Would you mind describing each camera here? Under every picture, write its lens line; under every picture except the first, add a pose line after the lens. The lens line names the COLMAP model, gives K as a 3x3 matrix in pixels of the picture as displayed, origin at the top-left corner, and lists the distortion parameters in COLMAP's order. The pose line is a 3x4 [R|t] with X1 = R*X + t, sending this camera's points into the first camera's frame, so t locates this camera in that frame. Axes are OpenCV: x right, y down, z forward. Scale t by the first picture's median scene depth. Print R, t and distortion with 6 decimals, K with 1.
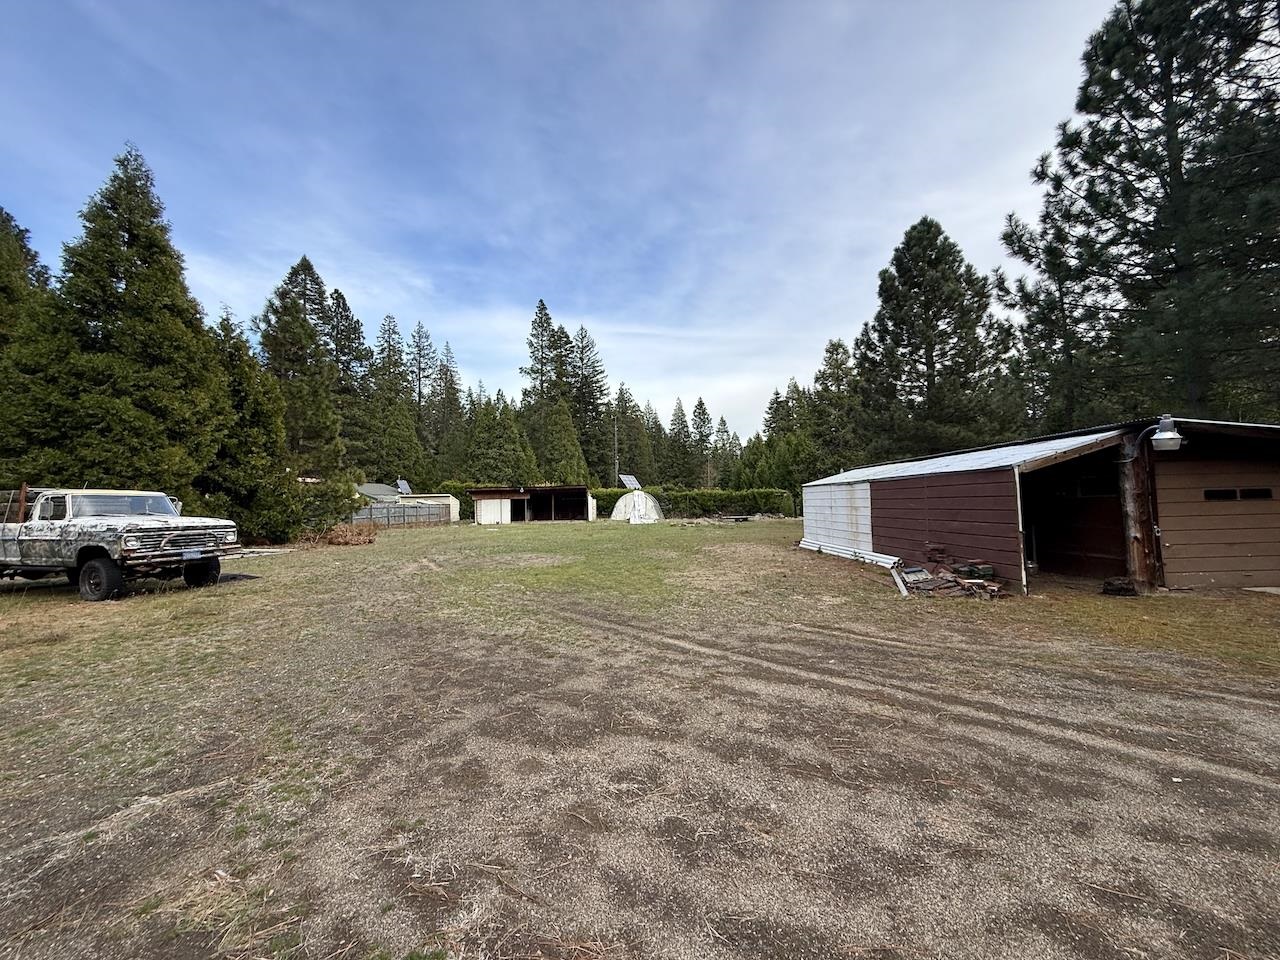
lens RADIAL K [[514.3, 0, 630.2], [0, 514.3, 476.7], [0, 0, 1]] dist [0.000619, 0.000203]
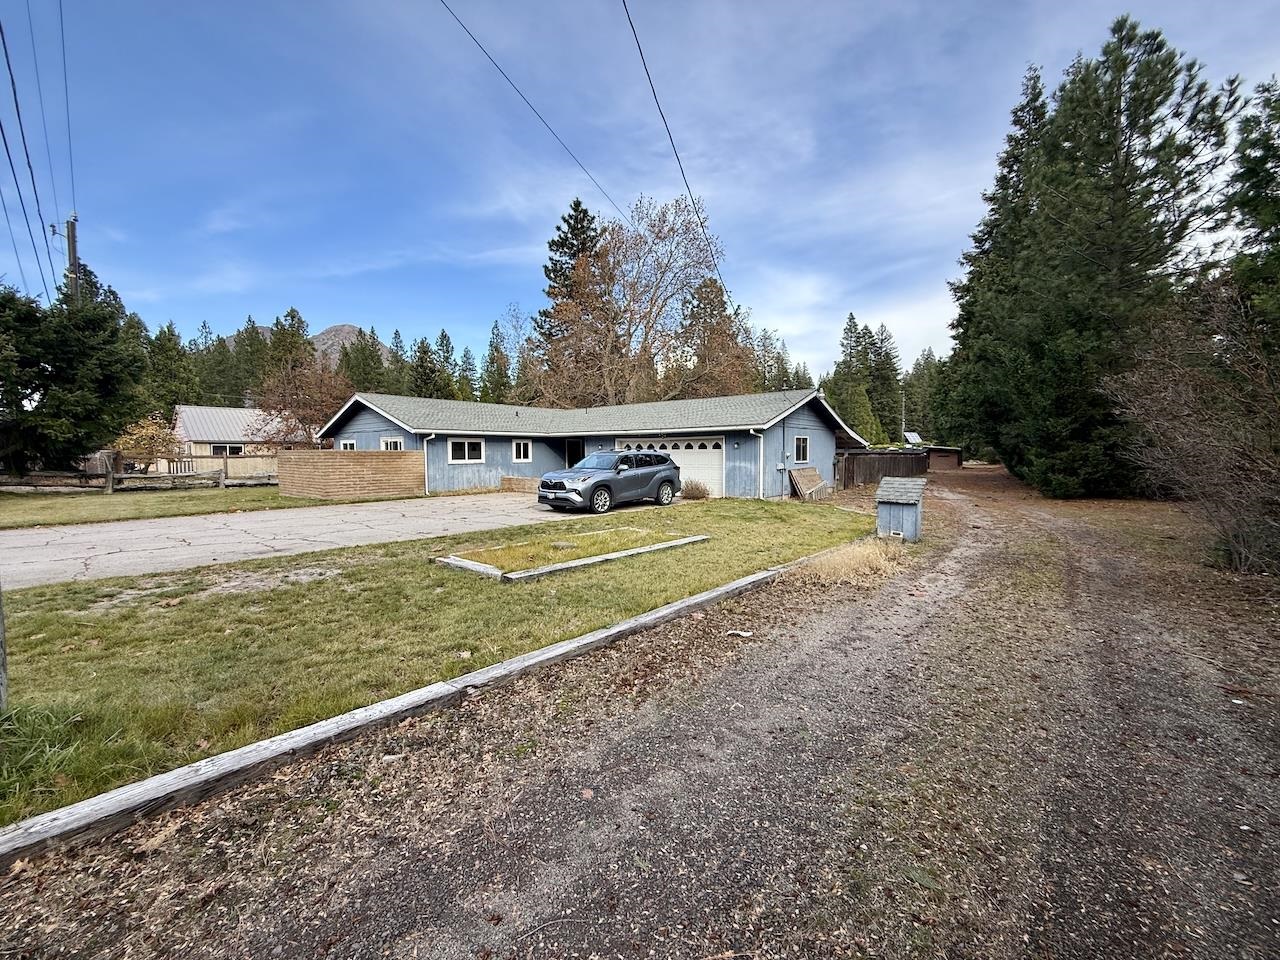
lens RADIAL K [[504.5, 0, 635.4], [0, 504.5, 475.9], [0, 0, 1]] dist [0.000545, 0.000214]
pose [[0.838124, 0.047156, -0.543437, 0.145138], [0.012741, 0.994292, 0.105927, -0.049705], [0.545331, -0.095704, 0.832740, -0.726144]]
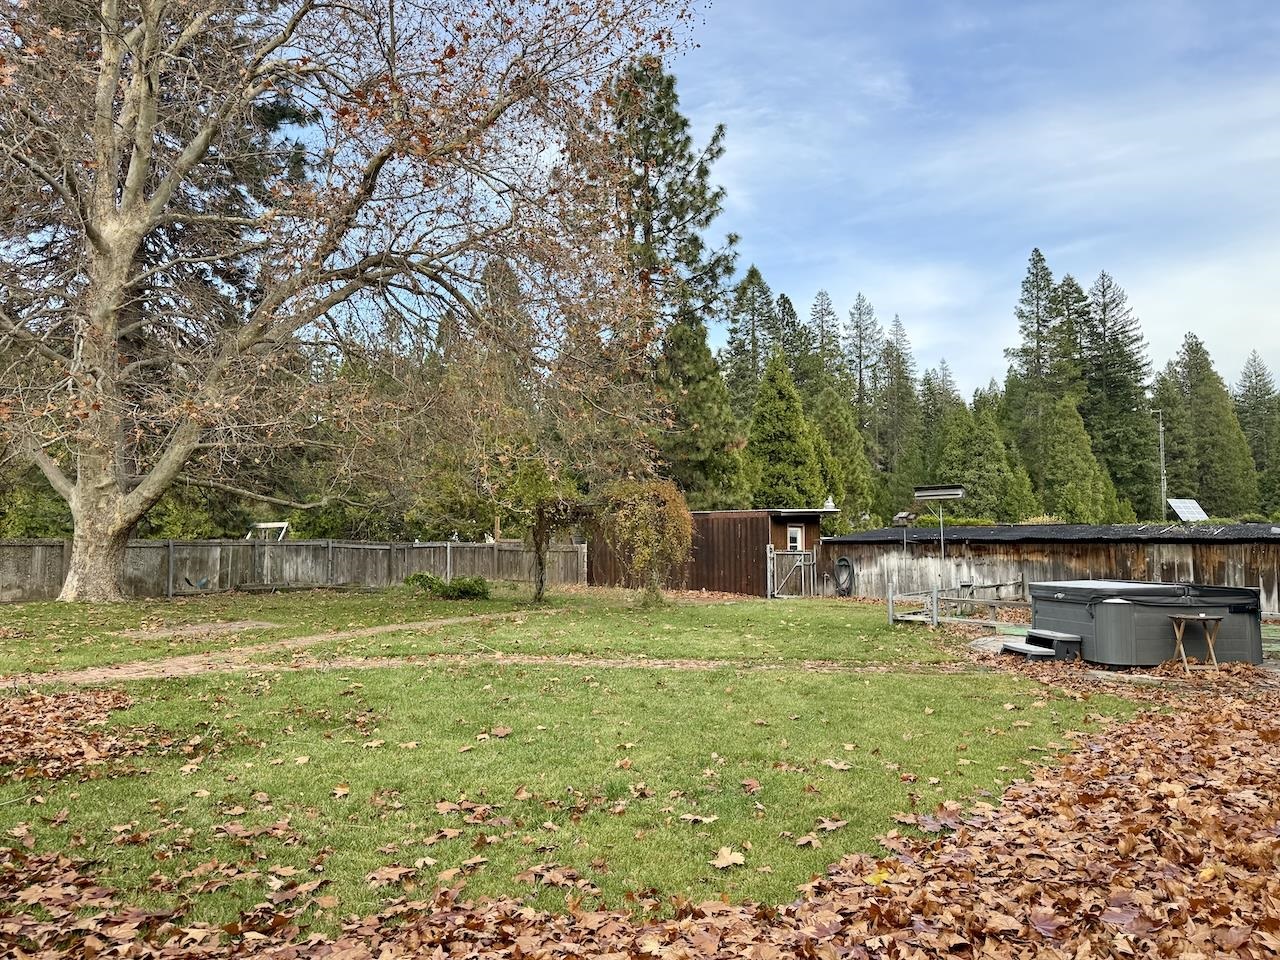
lens RADIAL K [[882.5, 0, 637.7], [0, 882.5, 487.3], [0, 0, 1]] dist [0.134325, -0.229721]
pose [[0.826733, -0.013782, -0.562426, 0.077941], [0.014211, 0.999892, -0.003613, -0.027765], [0.562416, -0.005006, 0.826840, -0.393527]]
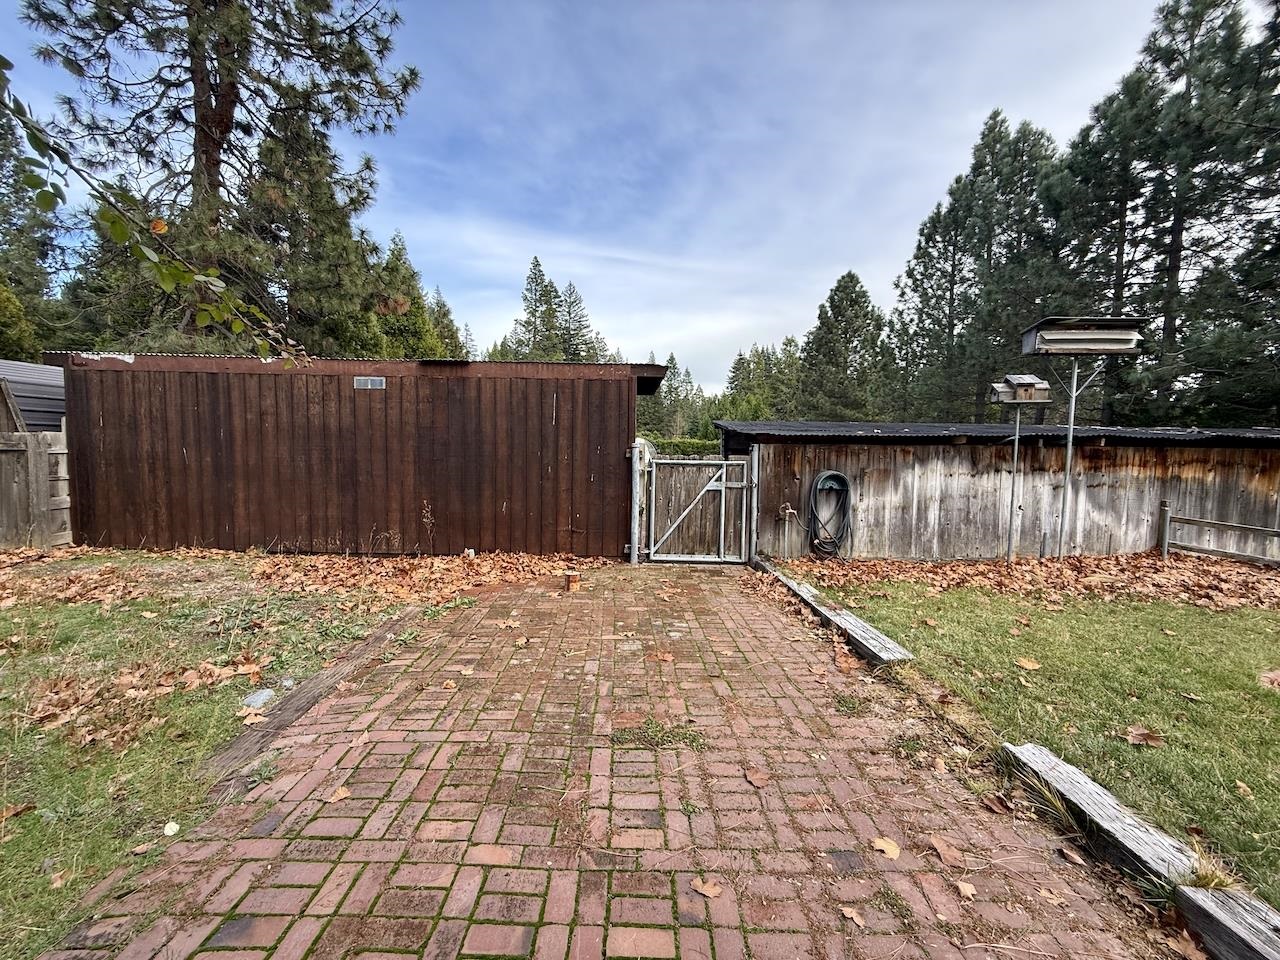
lens RADIAL K [[514.3, 0, 630.2], [0, 514.3, 476.7], [0, 0, 1]] dist [0.000619, 0.000203]
pose [[0.995355, 0.033450, 0.090278, -0.069700], [-0.043341, 0.992994, 0.109926, -0.011103], [-0.085969, -0.113328, 0.989831, -0.185329]]
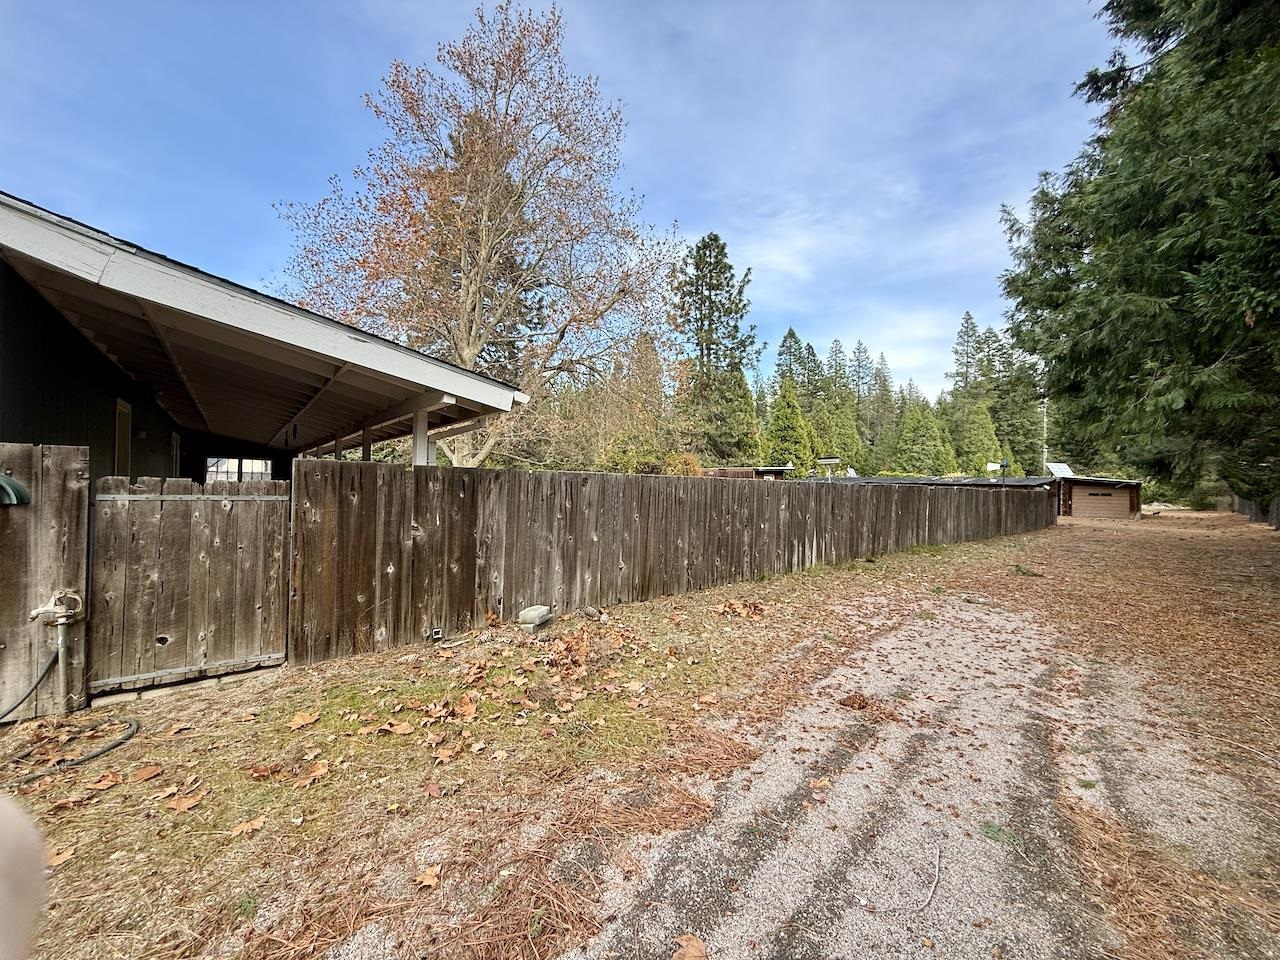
lens RADIAL K [[508.8, 0, 640.0], [0, 508.8, 480.0], [0, 0, 1]] dist [-0.001146, 0.000302]
pose [[0.712026, 0.026996, -0.701634, 0.144120], [0.008216, 0.998872, 0.046771, -0.029272], [0.702105, -0.039066, 0.711001, -0.433267]]
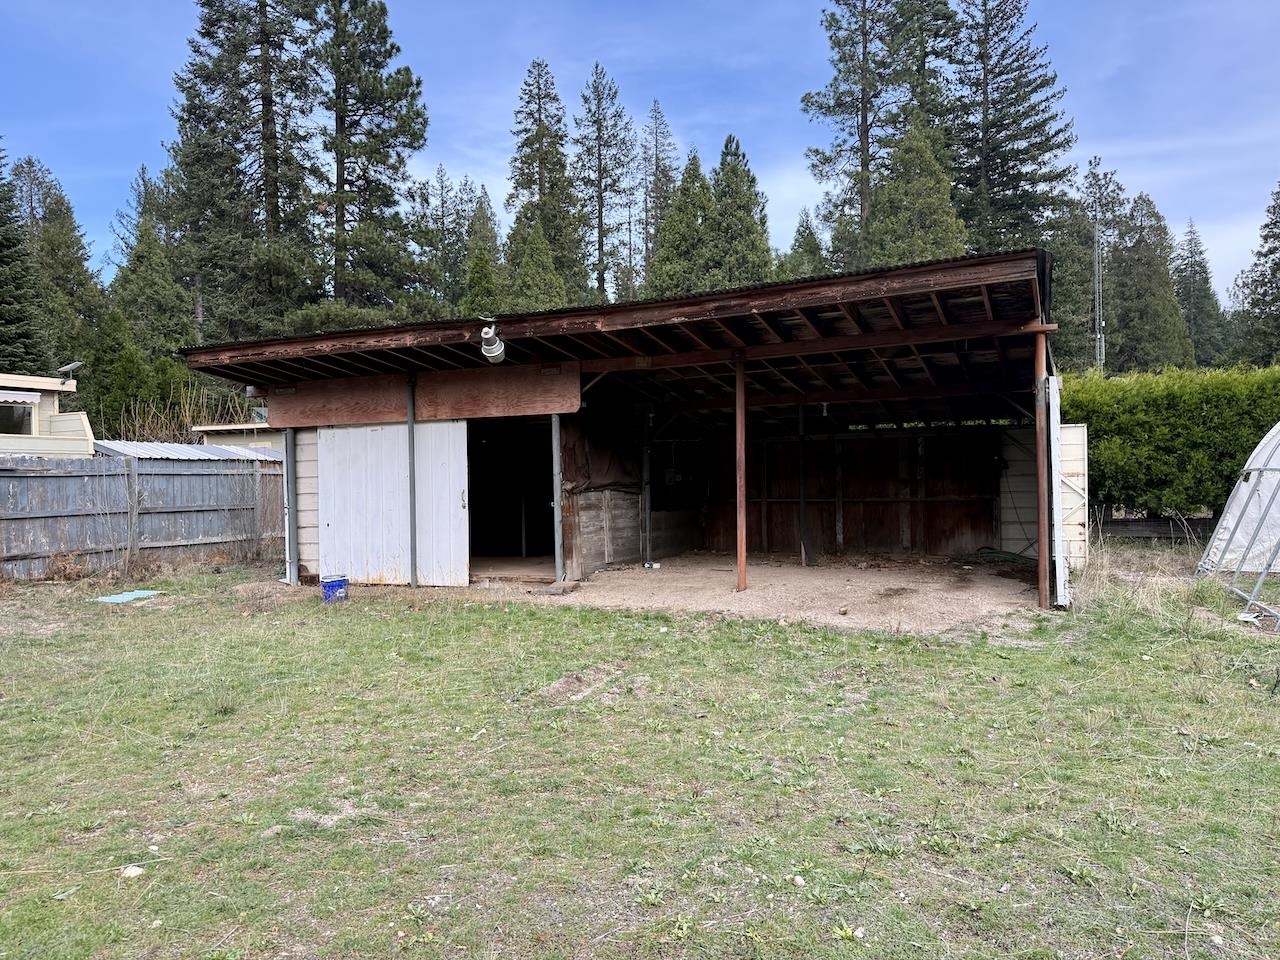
lens RADIAL K [[897.4, 0, 644.6], [0, 897.4, 472.4], [0, 0, 1]] dist [0.127301, -0.120169]
pose [[0.901908, 0.002060, -0.431924, -0.040026], [0.021372, 0.998551, 0.049390, 0.025131], [0.431400, -0.053776, 0.900557, 0.421991]]
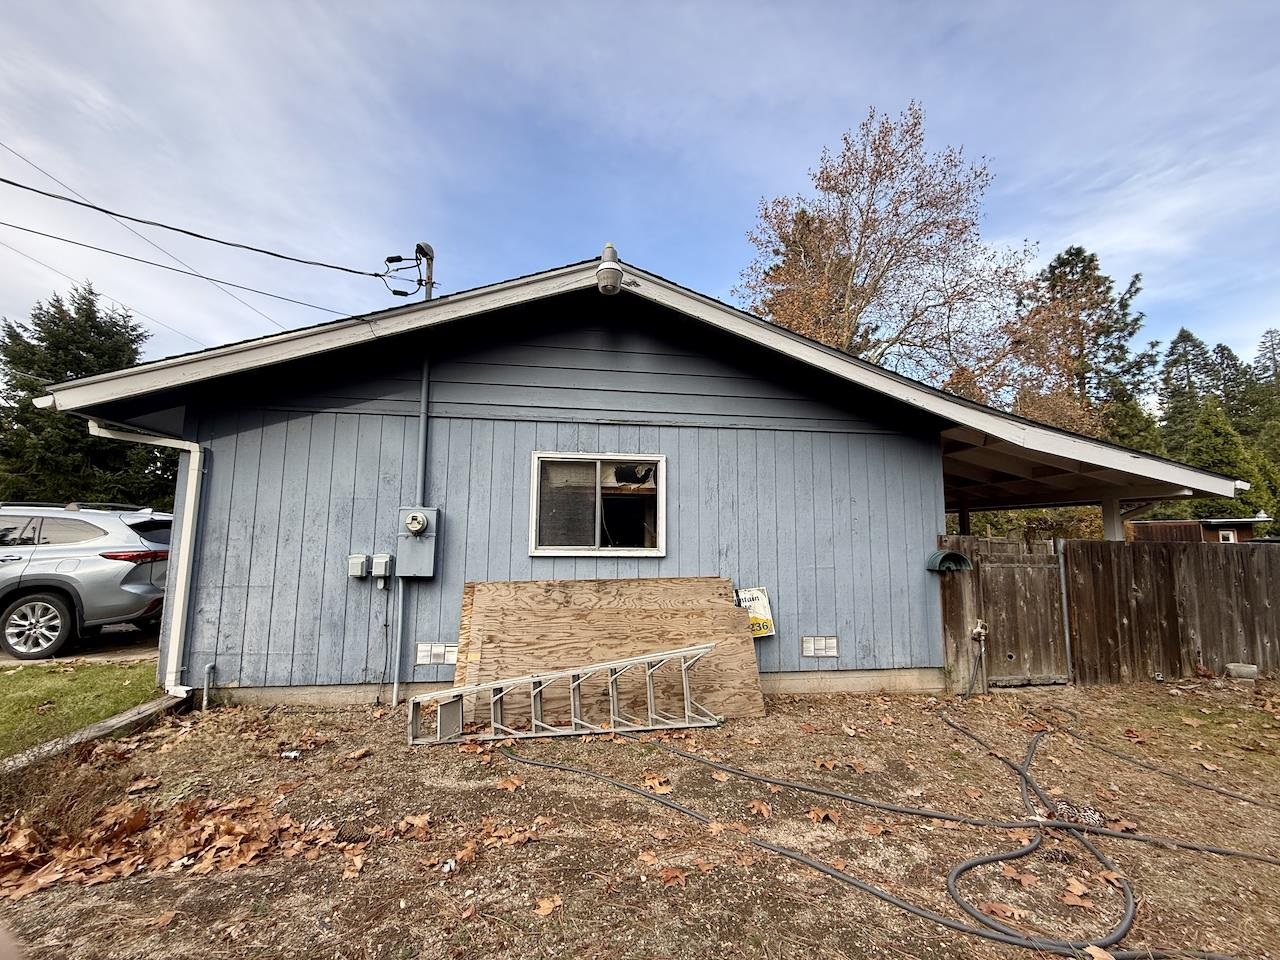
lens RADIAL K [[508.8, 0, 640.0], [0, 508.8, 480.0], [0, 0, 1]] dist [-0.001146, 0.000302]
pose [[0.258668, -0.082690, -0.962421, 0.140432], [0.040280, 0.996386, -0.074783, -0.034403], [0.965126, -0.019422, 0.261064, -0.495224]]
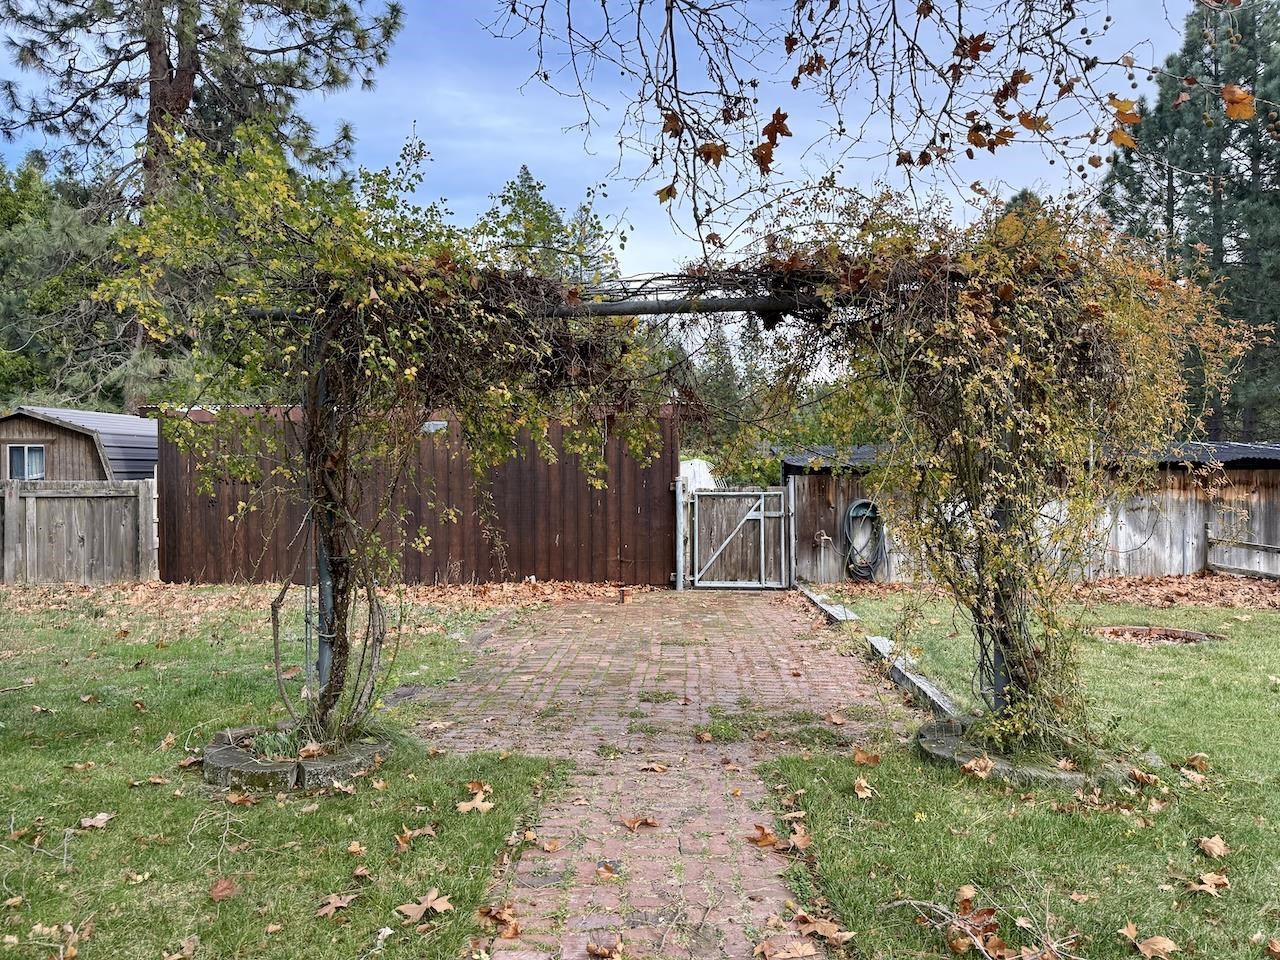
lens RADIAL K [[897.4, 0, 644.6], [0, 897.4, 472.4], [0, 0, 1]] dist [0.127301, -0.120169]
pose [[0.998976, 0.016921, 0.041961, -0.073825], [-0.019166, 0.998374, 0.053694, -0.016253], [-0.040984, -0.054443, 0.997675, -0.255055]]
